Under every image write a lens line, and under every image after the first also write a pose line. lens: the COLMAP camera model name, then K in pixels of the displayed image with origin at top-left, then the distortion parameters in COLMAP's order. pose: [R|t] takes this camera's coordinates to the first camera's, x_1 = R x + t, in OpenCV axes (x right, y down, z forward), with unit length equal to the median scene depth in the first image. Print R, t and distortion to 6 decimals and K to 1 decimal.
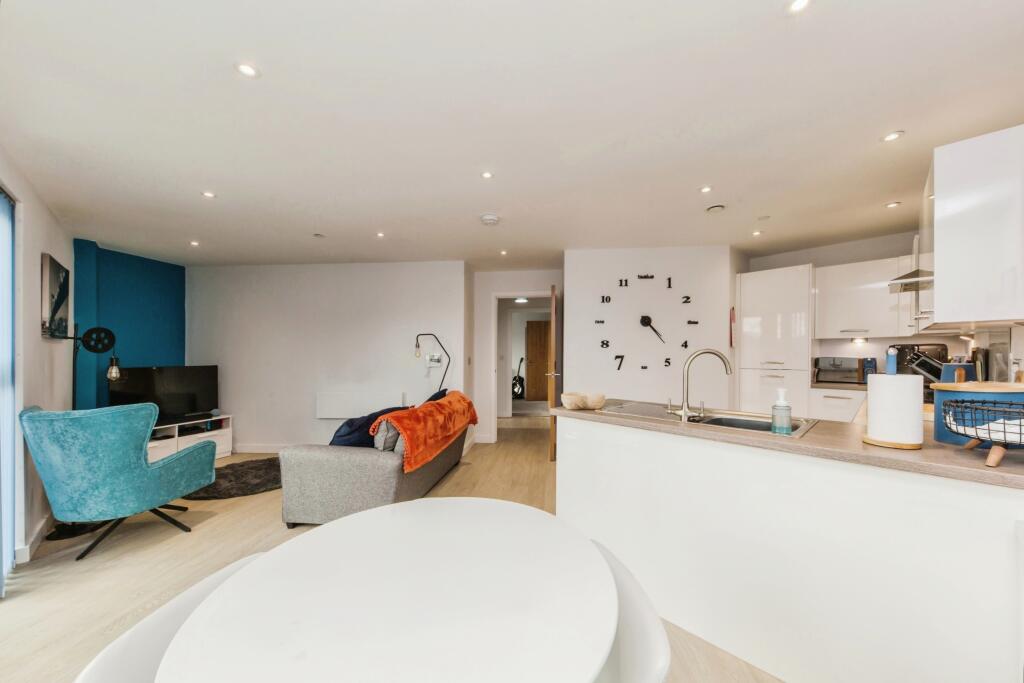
lens RADIAL K [[348.6, 0, 512.7], [0, 348.6, 352.2], [0, 0, 1]] dist [0.000797, 0.000125]
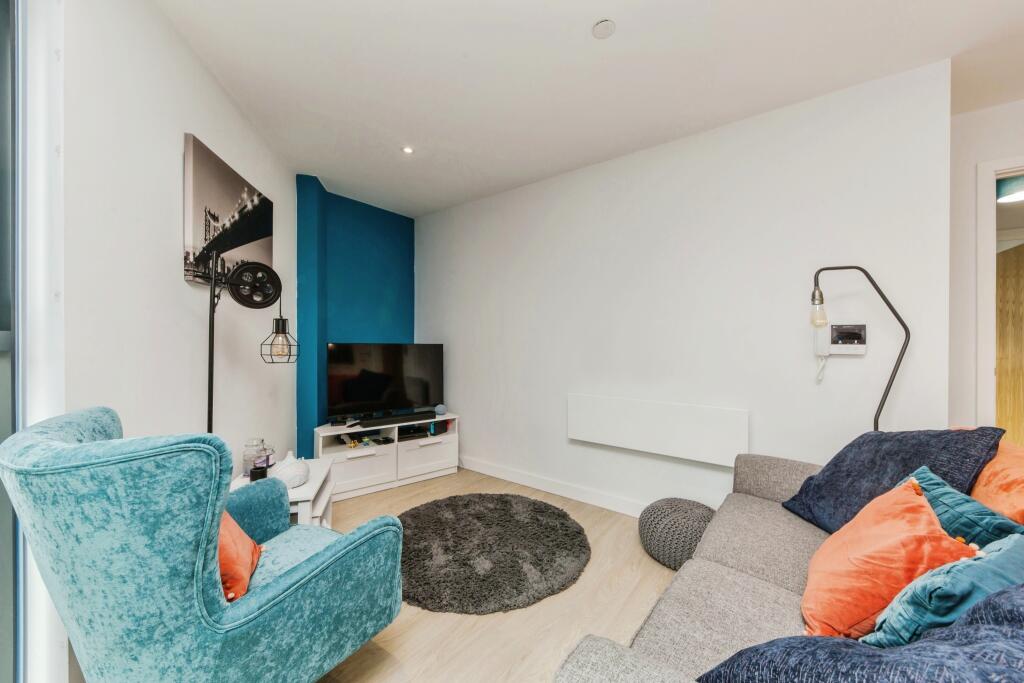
lens RADIAL K [[381.6, 0, 512.0], [0, 381.6, 341.5], [0, 0, 1]] dist [-0.000147, -0.000021]
pose [[0.841436, 0.007234, -0.540308, -0.329044], [-0.007194, 0.999972, 0.002185, 0.031656], [0.540309, 0.002048, 0.841464, 0.452228]]
